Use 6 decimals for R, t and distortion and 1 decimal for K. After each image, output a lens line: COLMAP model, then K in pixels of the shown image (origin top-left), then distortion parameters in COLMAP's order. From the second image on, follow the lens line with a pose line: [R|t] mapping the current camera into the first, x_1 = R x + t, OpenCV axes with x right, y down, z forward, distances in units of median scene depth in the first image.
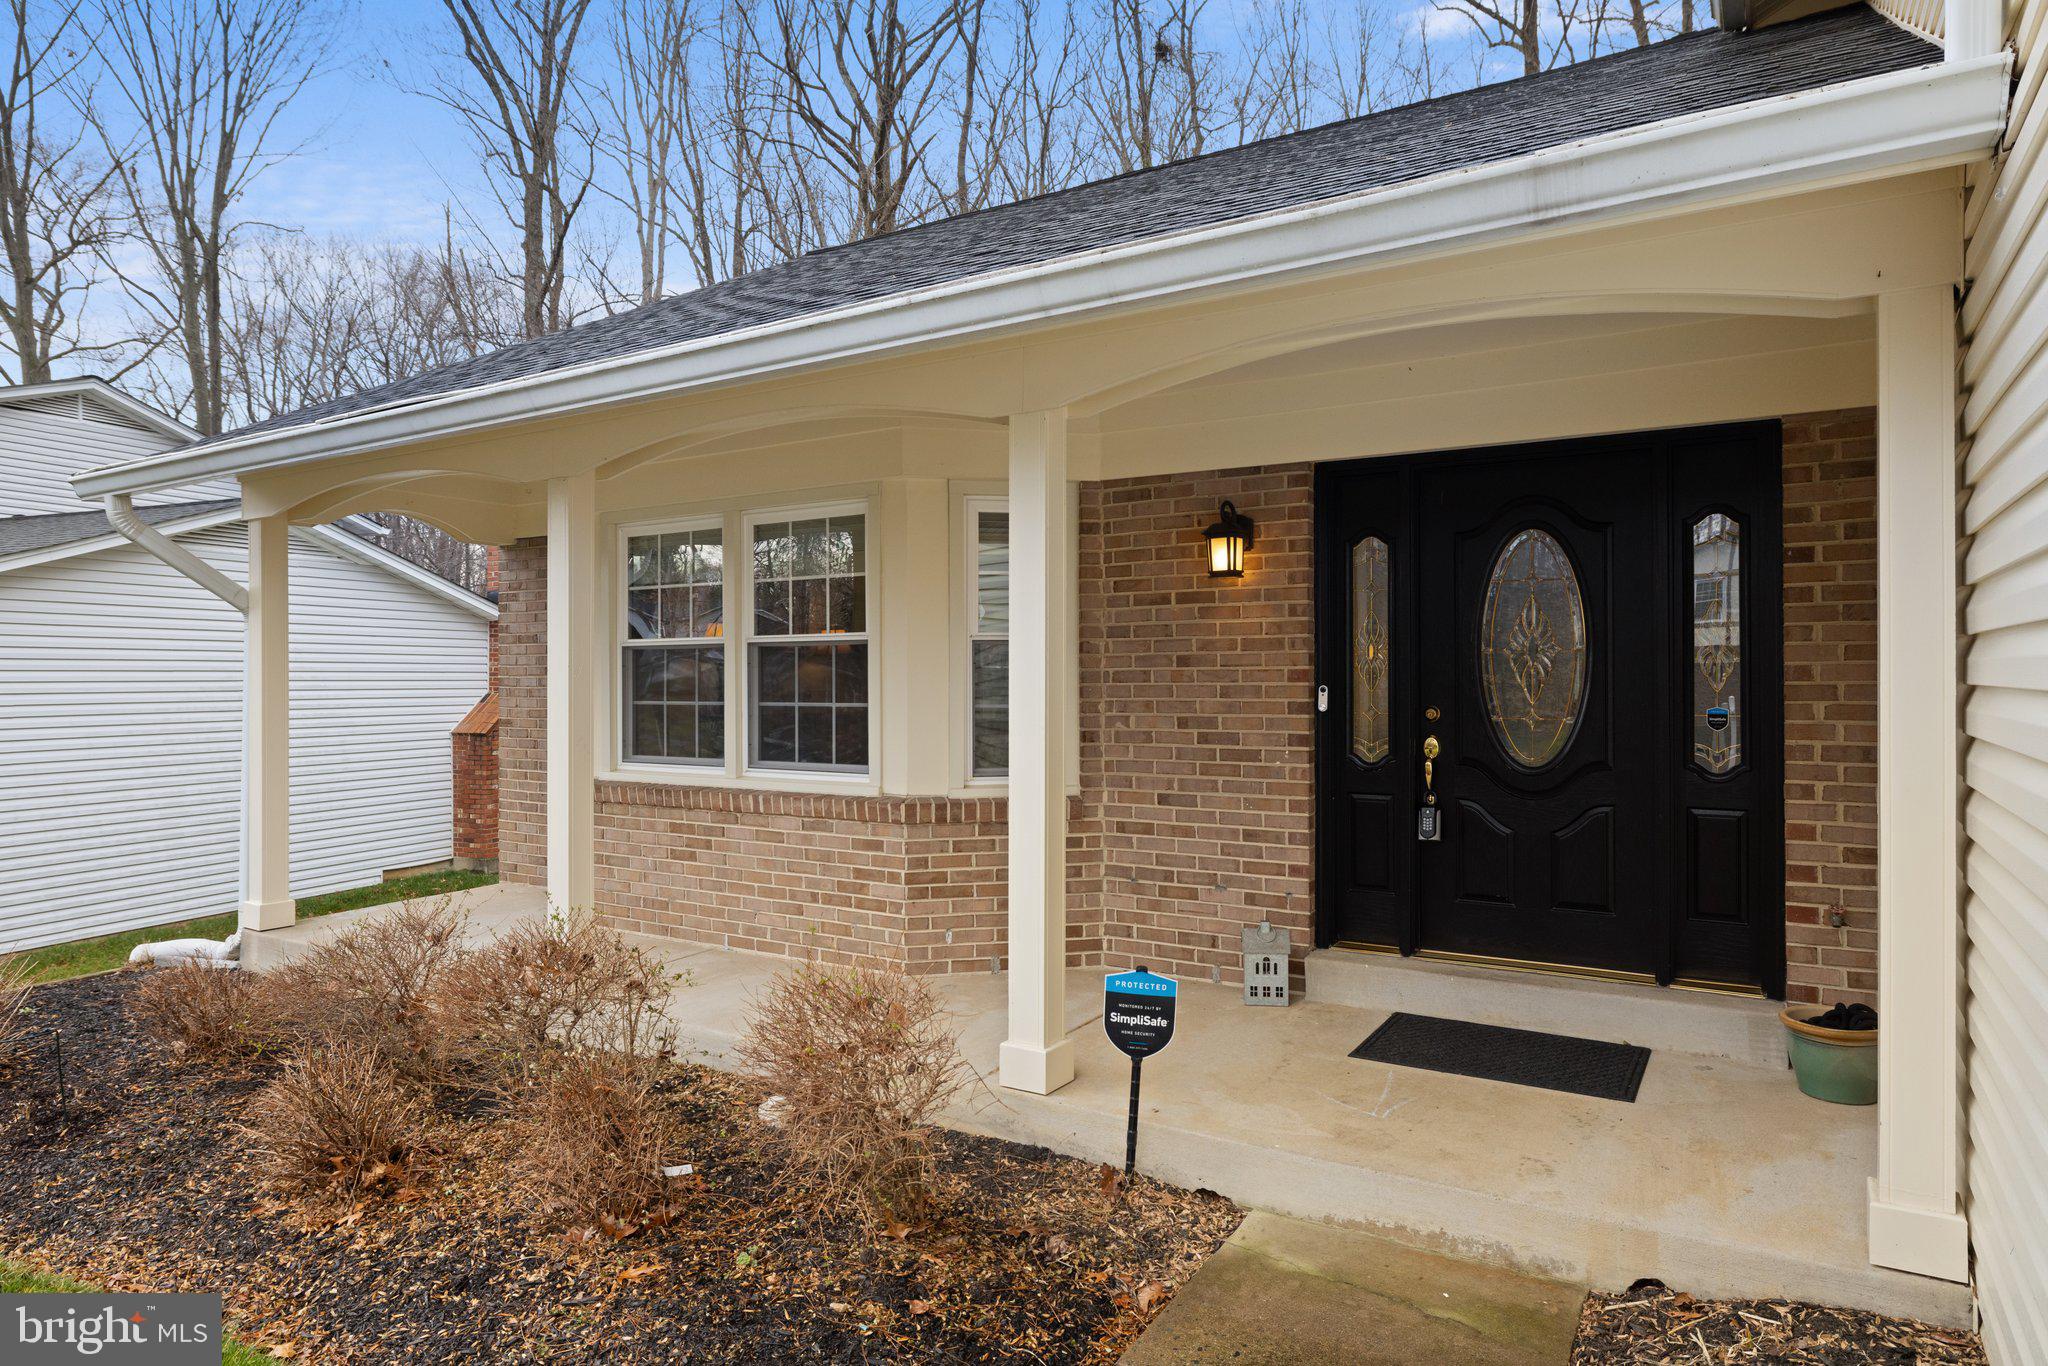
lens RADIAL K [[1218.6, 0, 1024.0], [0, 1218.6, 683.0], [0, 0, 1]] dist [-0.001306, -0.000271]
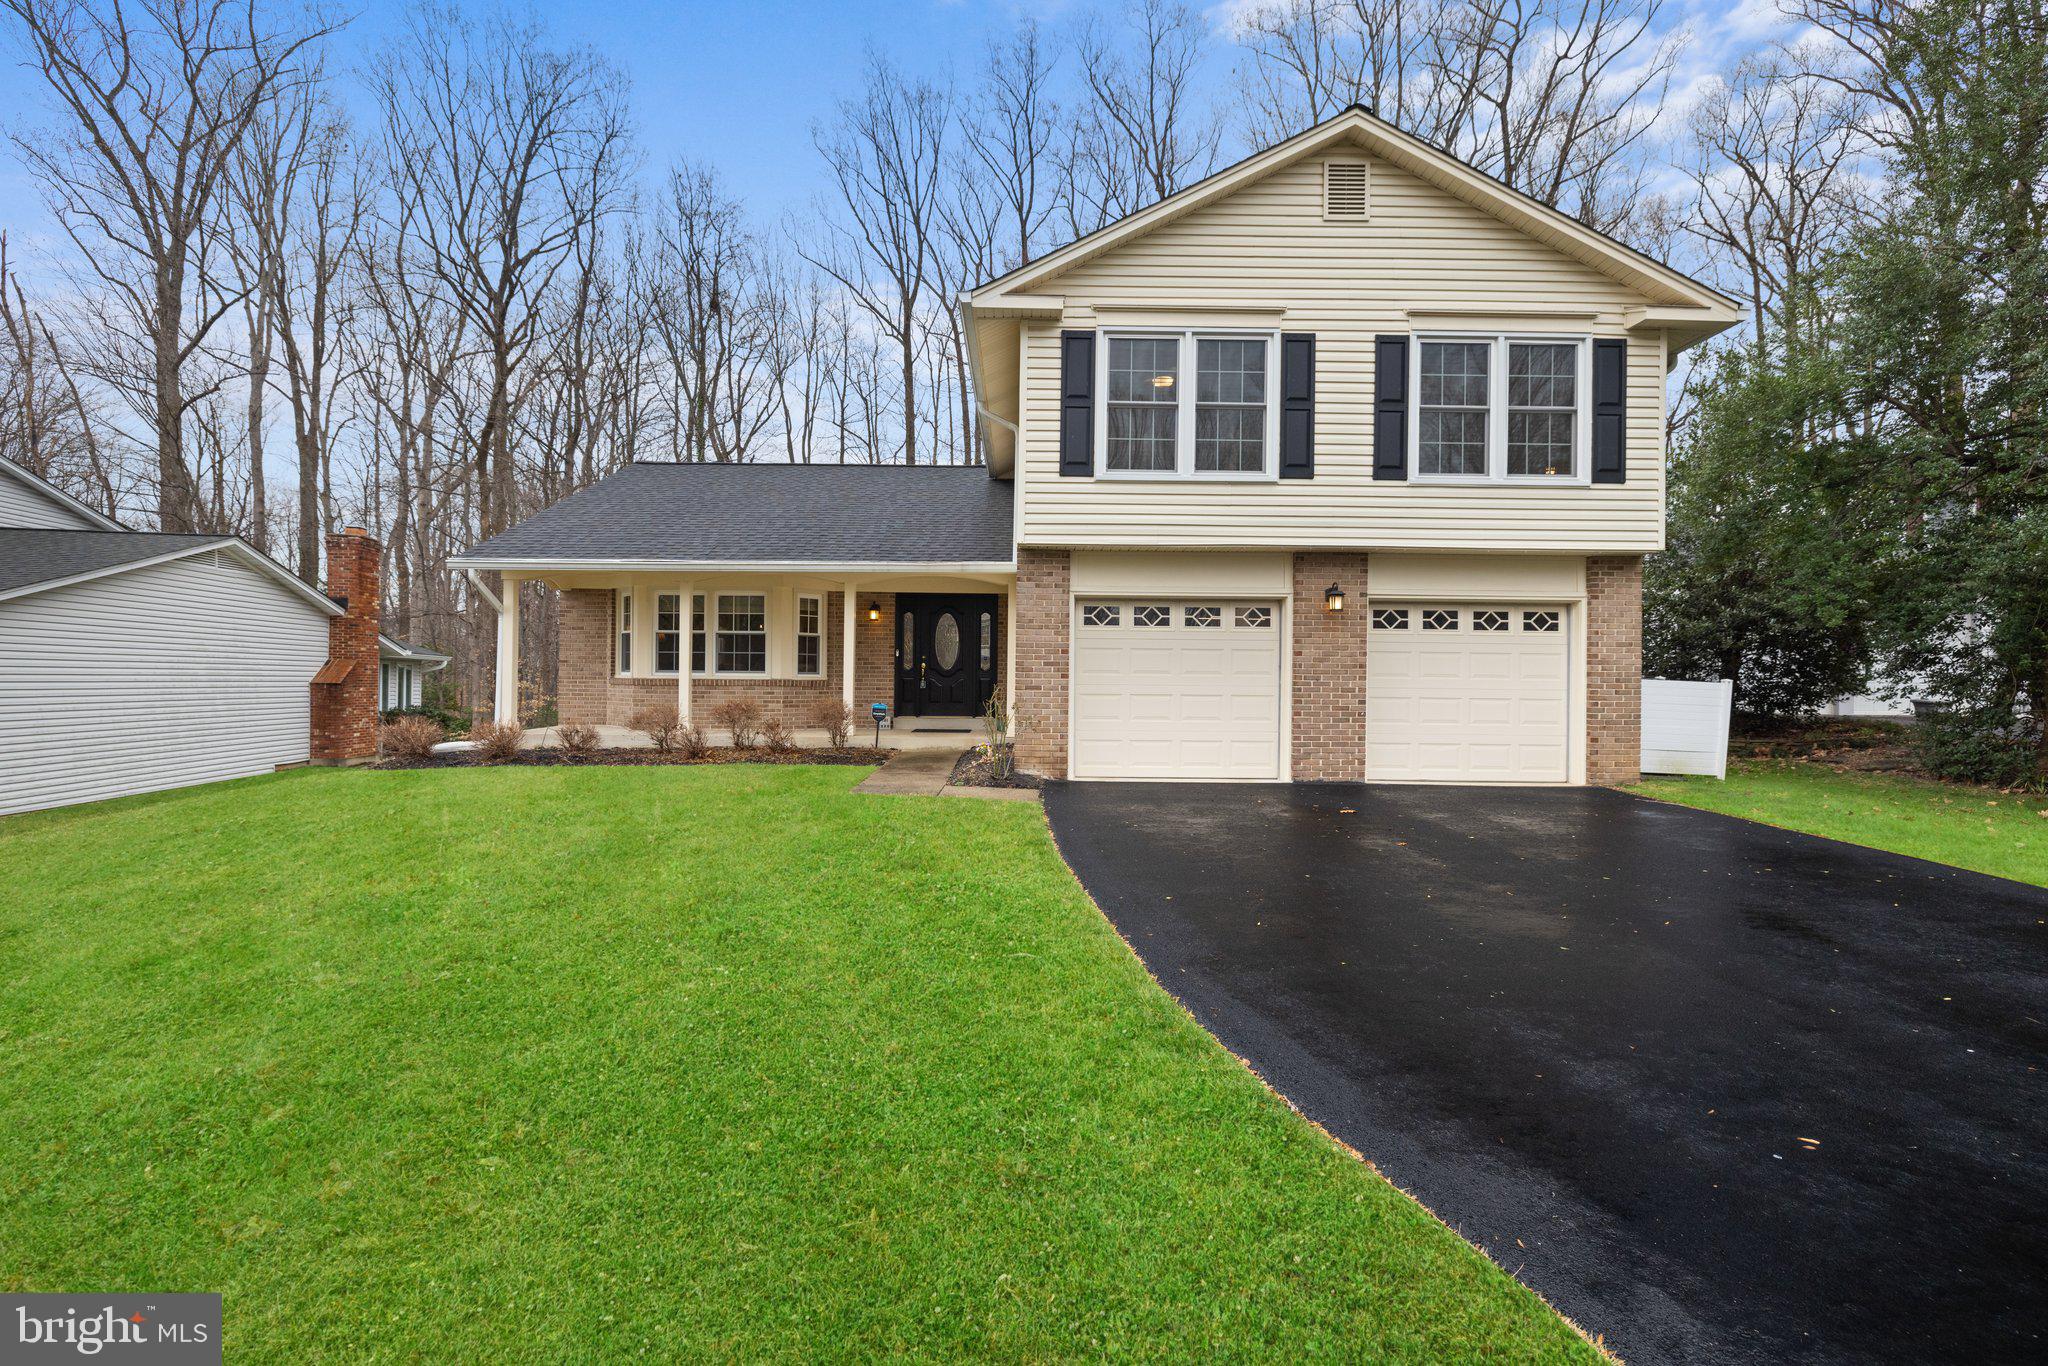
lens RADIAL K [[791.1, 0, 1014.8], [0, 791.1, 683.9], [0, 0, 1]] dist [-0.024707, 0.000179]
pose [[0.845820, 0.010465, 0.533366, -0.694050], [-0.012392, 0.999923, 0.000033, 0.093978], [-0.533324, -0.006637, 0.845885, -1.183943]]
